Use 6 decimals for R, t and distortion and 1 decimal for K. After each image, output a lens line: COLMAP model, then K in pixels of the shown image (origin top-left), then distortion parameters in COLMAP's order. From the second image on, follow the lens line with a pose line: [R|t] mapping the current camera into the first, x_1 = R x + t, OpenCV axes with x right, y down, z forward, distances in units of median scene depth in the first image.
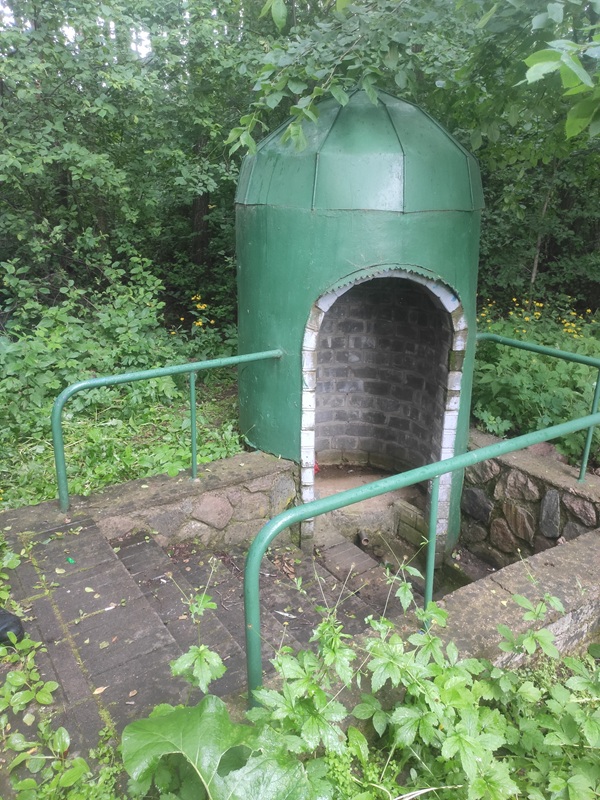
lens RADIAL K [[597.6, 0, 300.0], [0, 597.6, 400.0], [0, 0, 1]] dist [0.087798, -0.115153]
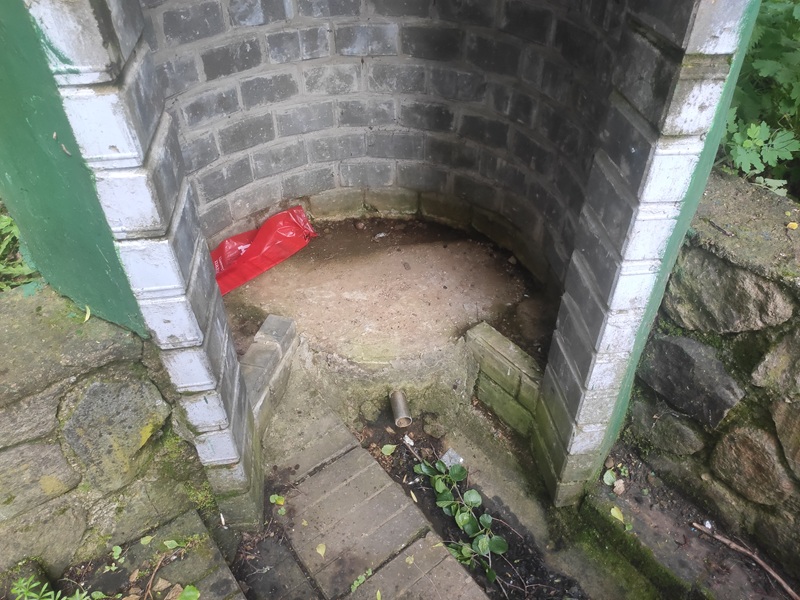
lens RADIAL K [[597.6, 0, 400.0], [0, 597.6, 301.5], [0, 0, 1]] dist [0.087798, -0.115153]
pose [[0.998712, -0.047008, 0.019115, 0.116402], [0.035929, 0.921025, 0.387842, -0.023017], [-0.035837, -0.386656, 0.921527, 0.708779]]
